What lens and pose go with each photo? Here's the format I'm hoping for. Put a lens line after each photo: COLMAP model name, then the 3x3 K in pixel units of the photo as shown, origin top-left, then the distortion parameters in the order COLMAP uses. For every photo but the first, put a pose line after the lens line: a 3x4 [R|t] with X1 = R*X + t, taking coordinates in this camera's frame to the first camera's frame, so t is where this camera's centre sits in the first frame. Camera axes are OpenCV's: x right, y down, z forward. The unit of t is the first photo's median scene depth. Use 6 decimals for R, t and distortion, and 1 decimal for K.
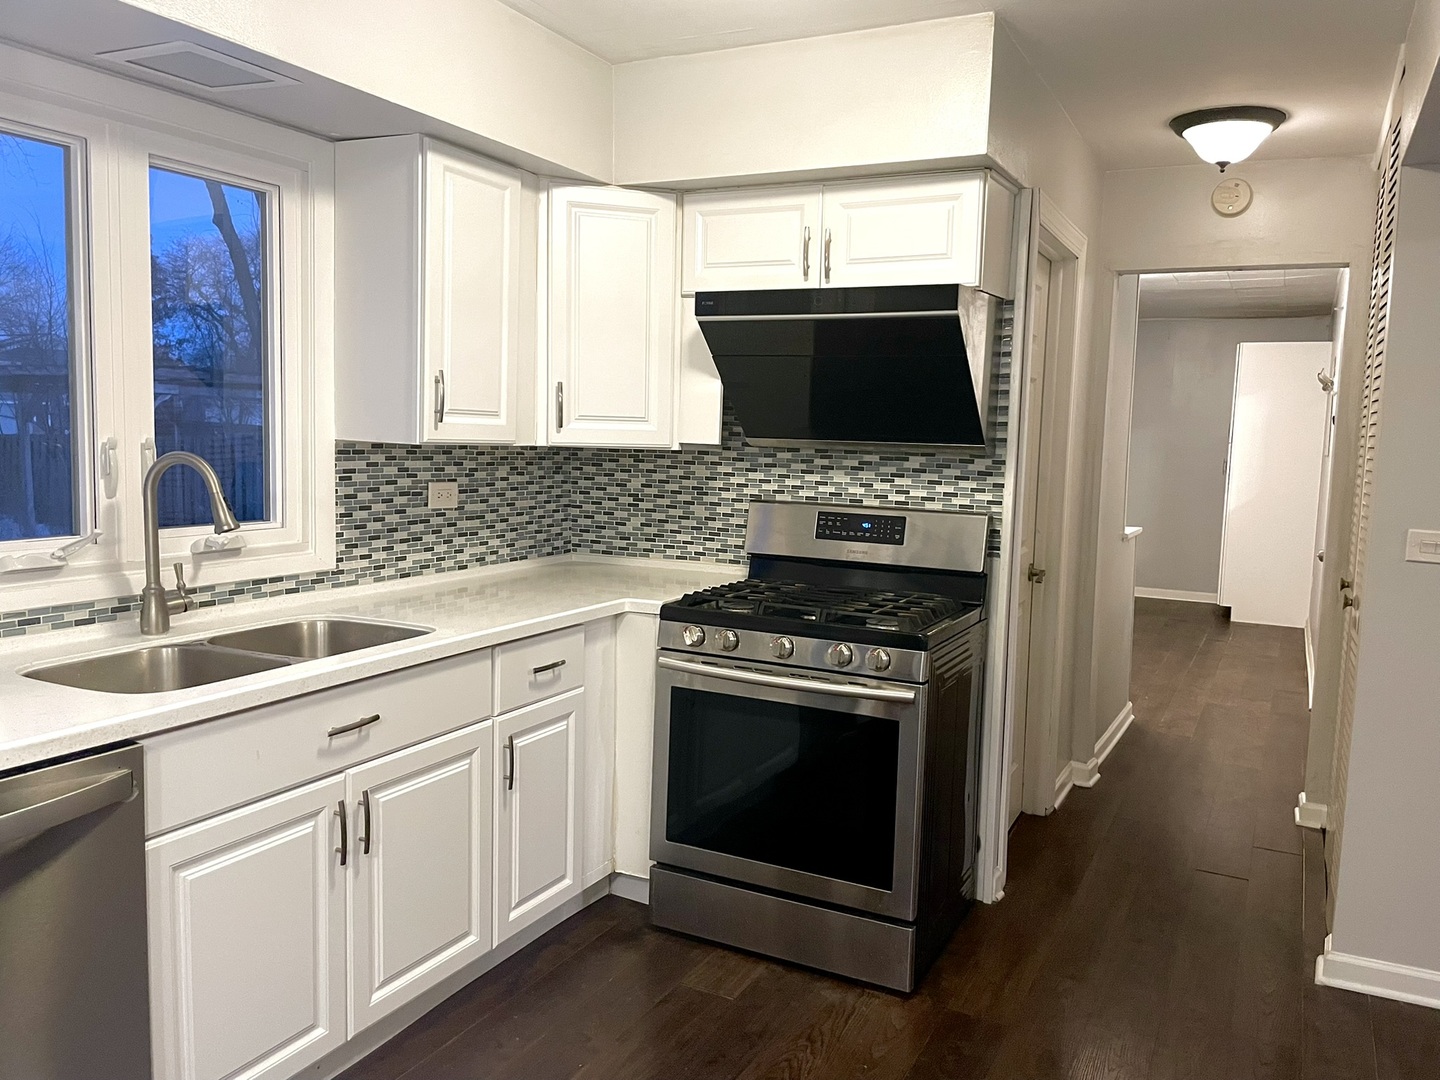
lens RADIAL K [[1082.3, 0, 720.0], [0, 1082.3, 540.0], [0, 0, 1]] dist [0.093559, -0.134110]
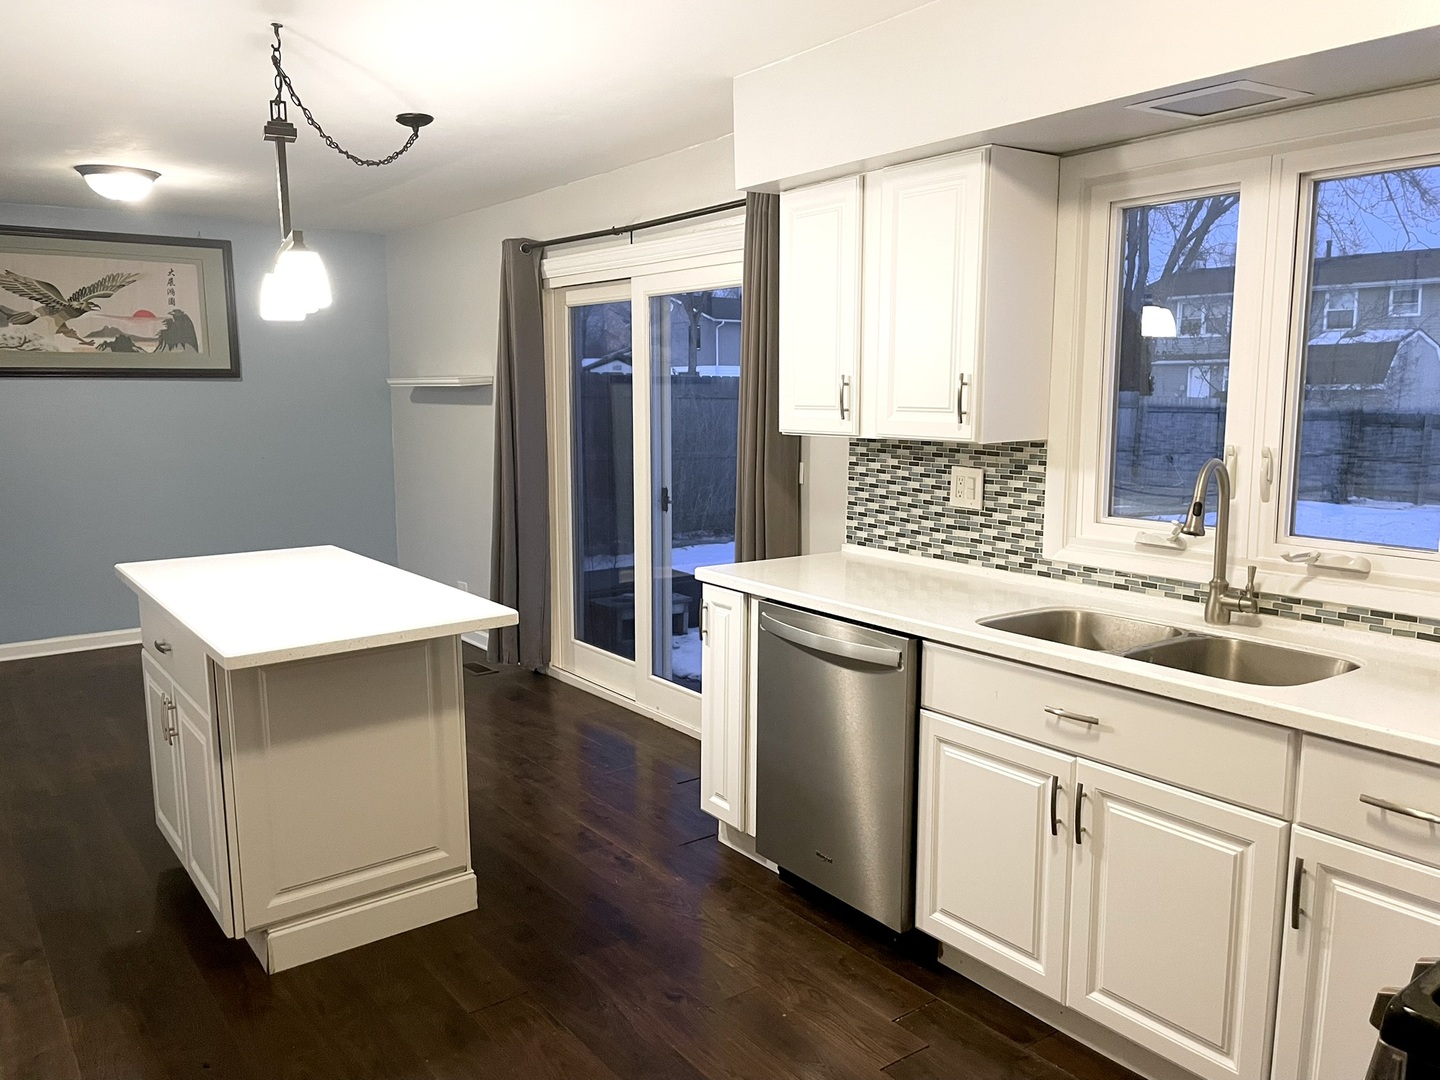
lens RADIAL K [[1089.1, 0, 734.3], [0, 1089.1, 552.4], [0, 0, 1]] dist [0.087759, -0.133736]
pose [[-0.418593, 0.107864, -0.901746, 0.541947], [-0.109490, 0.979686, 0.168012, -0.093637], [0.901550, 0.169061, -0.398279, 0.796226]]
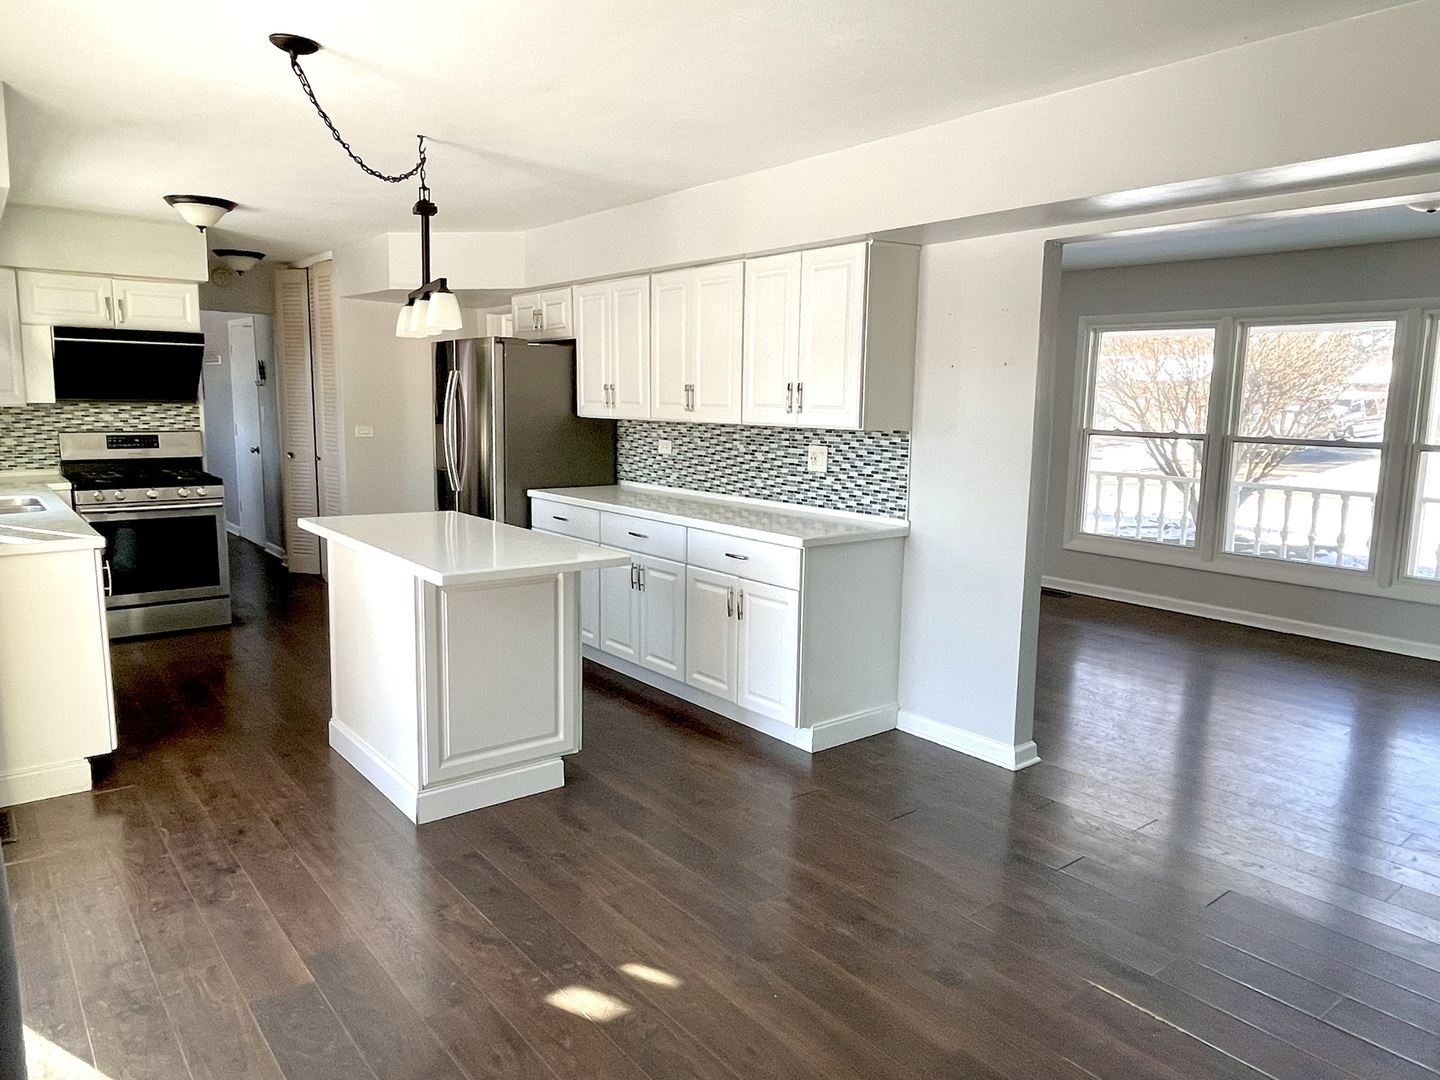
lens RADIAL K [[985.6, 0, 720.0], [0, 985.6, 540.0], [0, 0, 1]] dist [-0.000229, 0.000196]
pose [[0.403318, -0.153358, 0.902117, -1.214449], [0.091353, 0.987679, 0.127061, 0.039433], [-0.910488, 0.031165, 0.412359, -0.827388]]
